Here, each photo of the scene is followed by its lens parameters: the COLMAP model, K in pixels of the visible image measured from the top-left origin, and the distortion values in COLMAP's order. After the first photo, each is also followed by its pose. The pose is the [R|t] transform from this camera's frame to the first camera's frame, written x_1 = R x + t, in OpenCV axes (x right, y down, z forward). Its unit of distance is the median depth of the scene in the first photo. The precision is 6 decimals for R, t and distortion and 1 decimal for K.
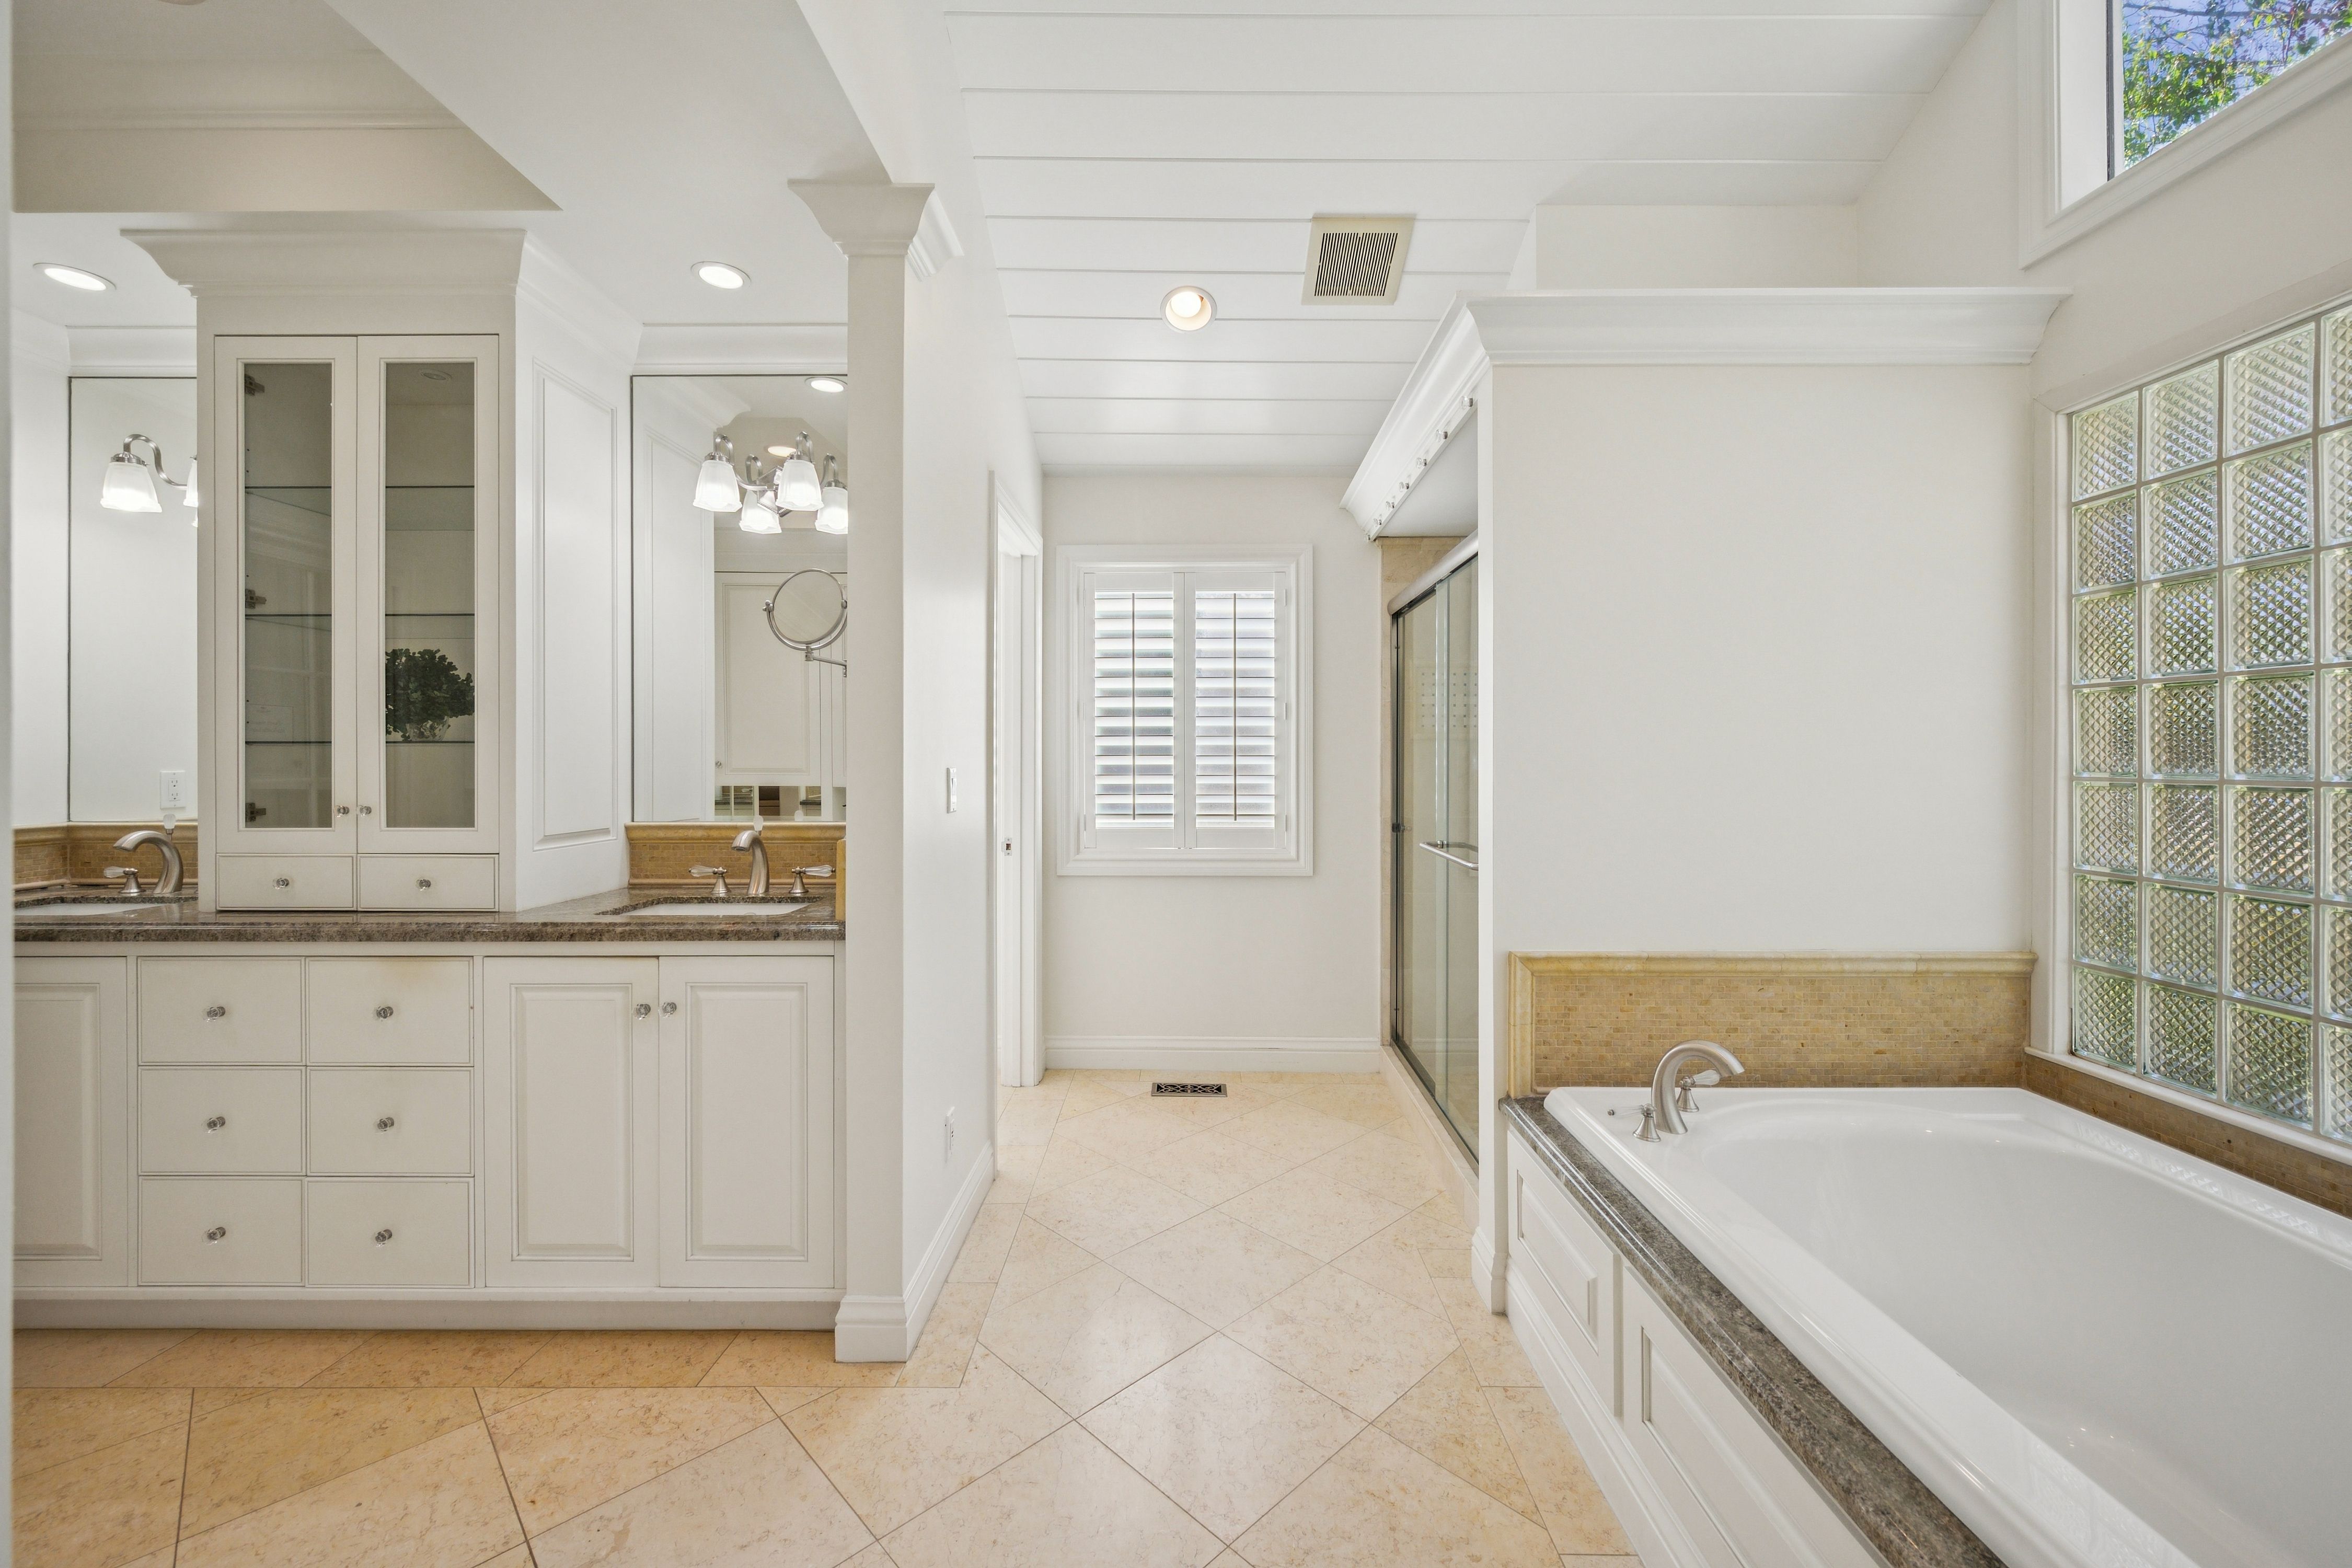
lens RADIAL K [[935.1, 0, 1177.4], [0, 935.1, 766.9], [0, 0, 1]] dist [0.001113, -0.000104]
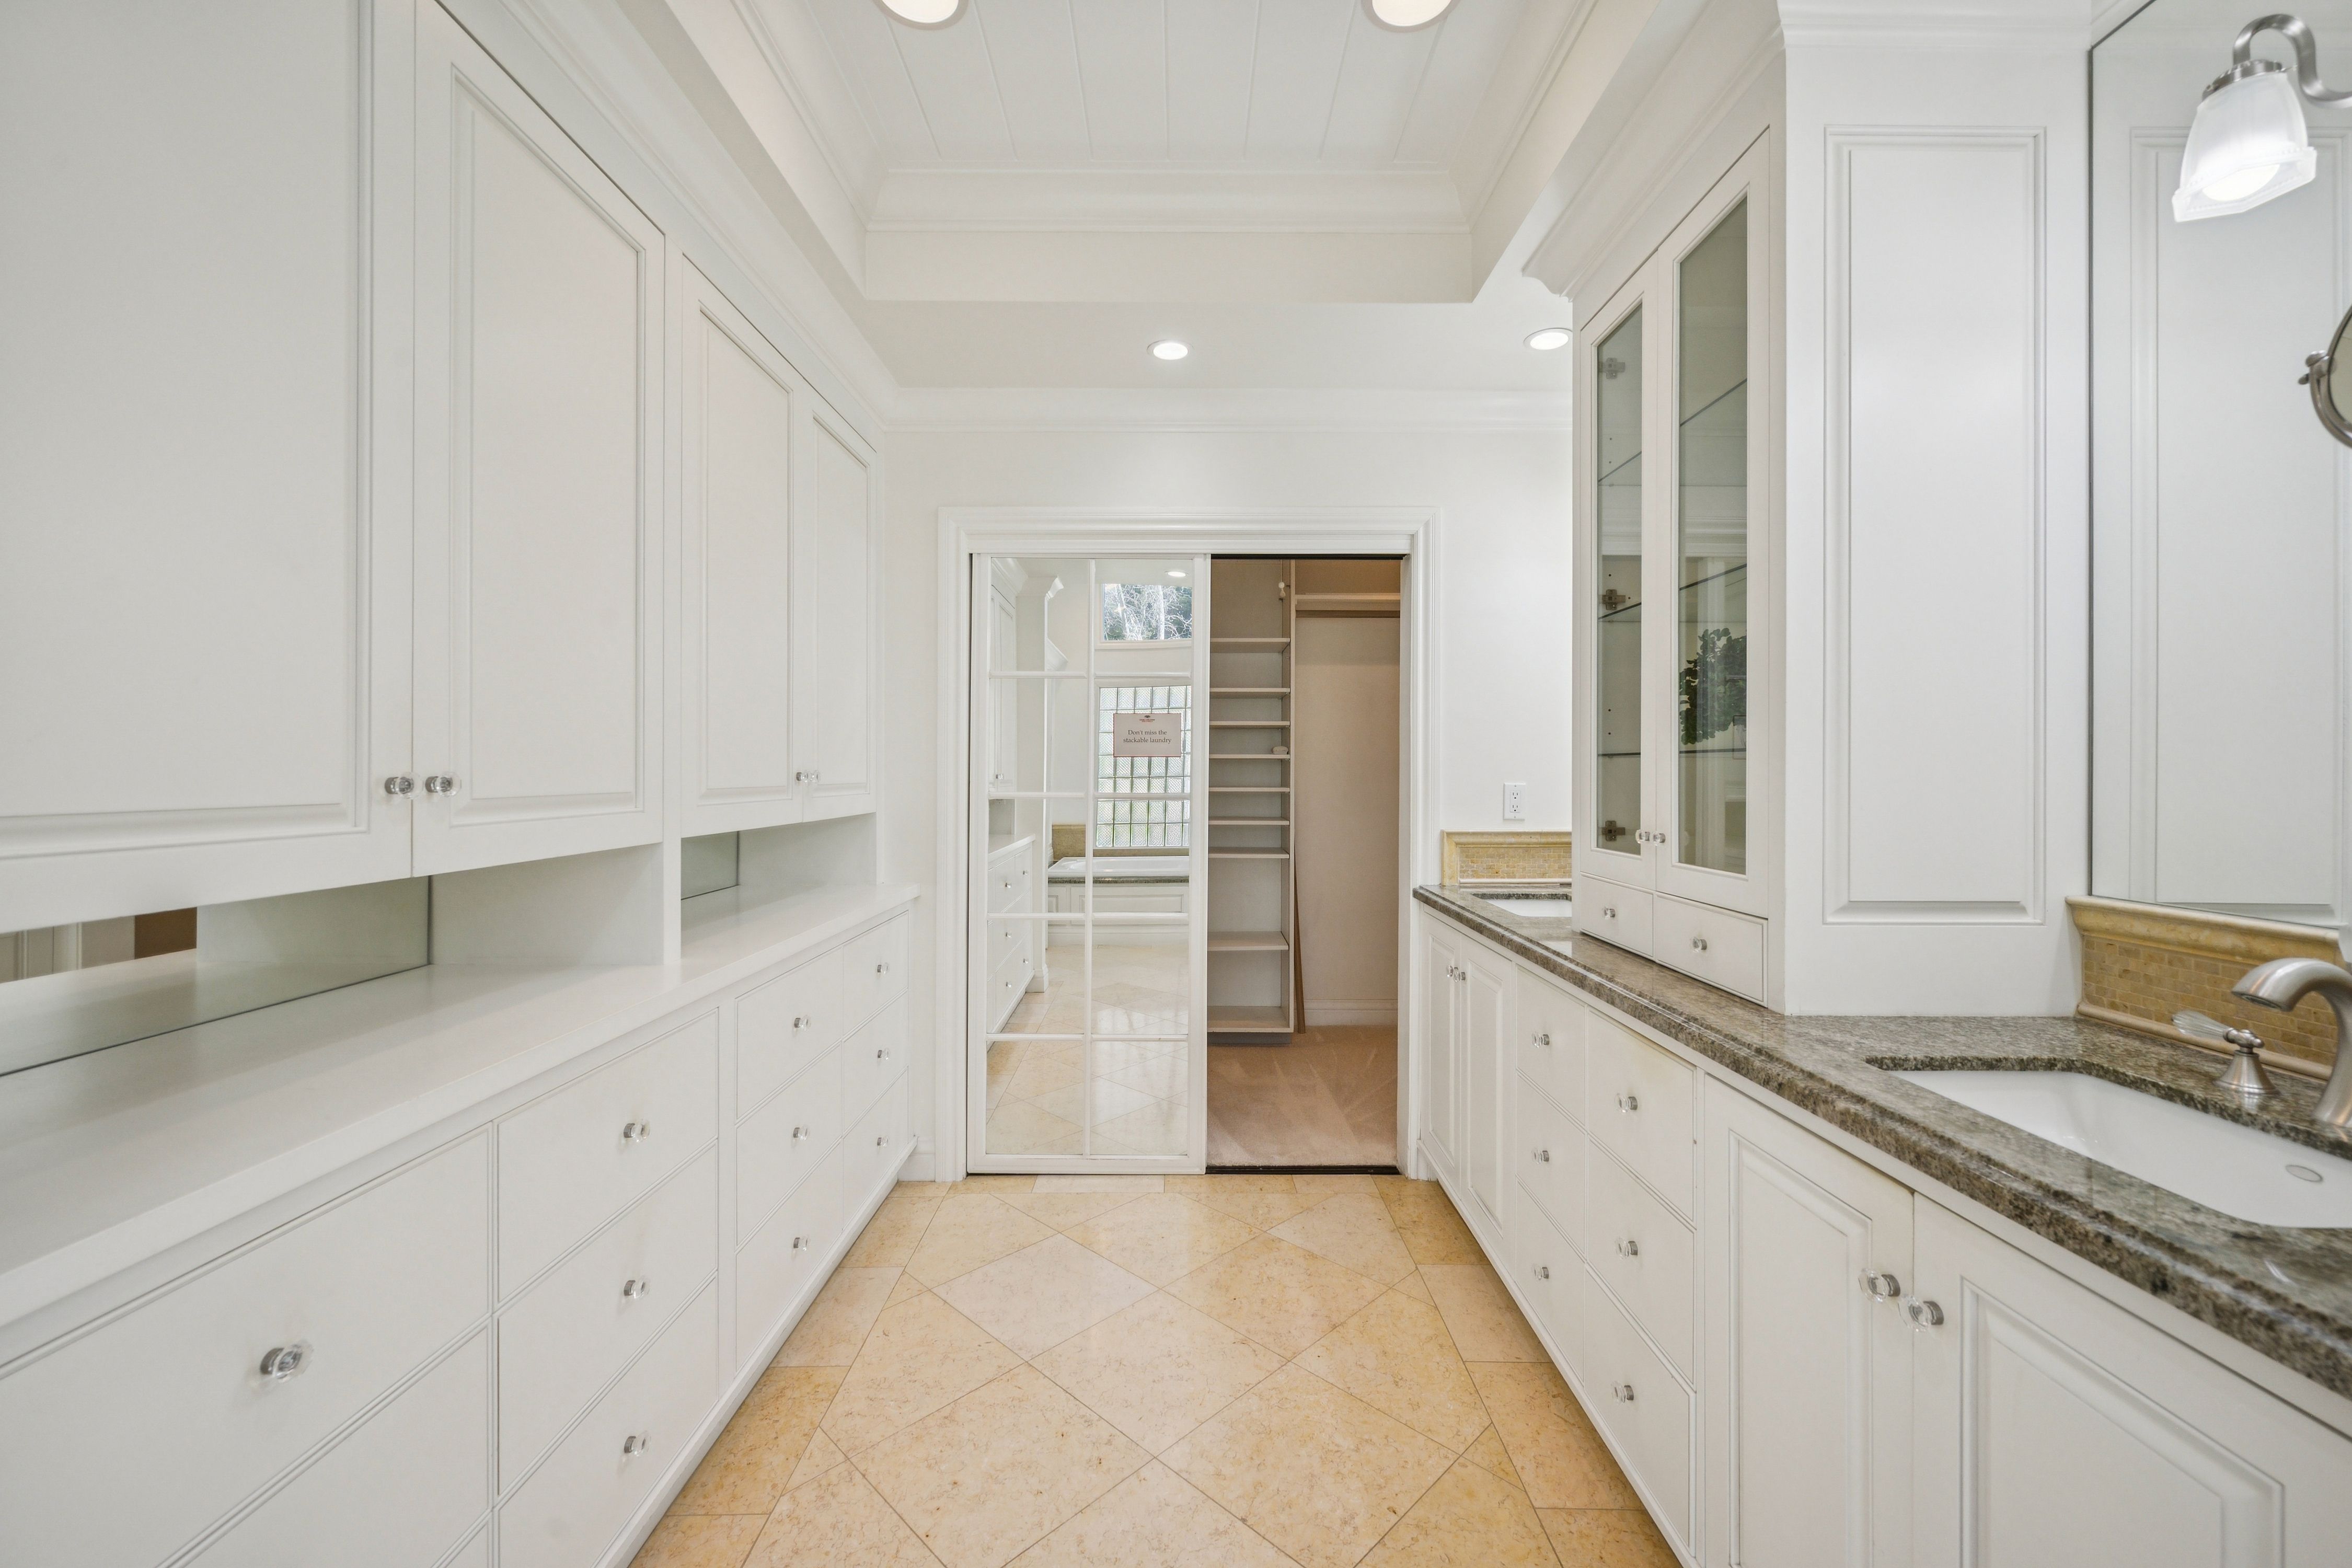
lens RADIAL K [[935.1, 0, 1177.4], [0, 935.1, 766.9], [0, 0, 1]] dist [0.001113, -0.000104]
pose [[0.016330, -0.002711, -0.999863, -0.077078], [-0.013530, 0.999904, -0.002932, -0.006170], [0.999775, 0.013576, 0.016292, 0.570759]]
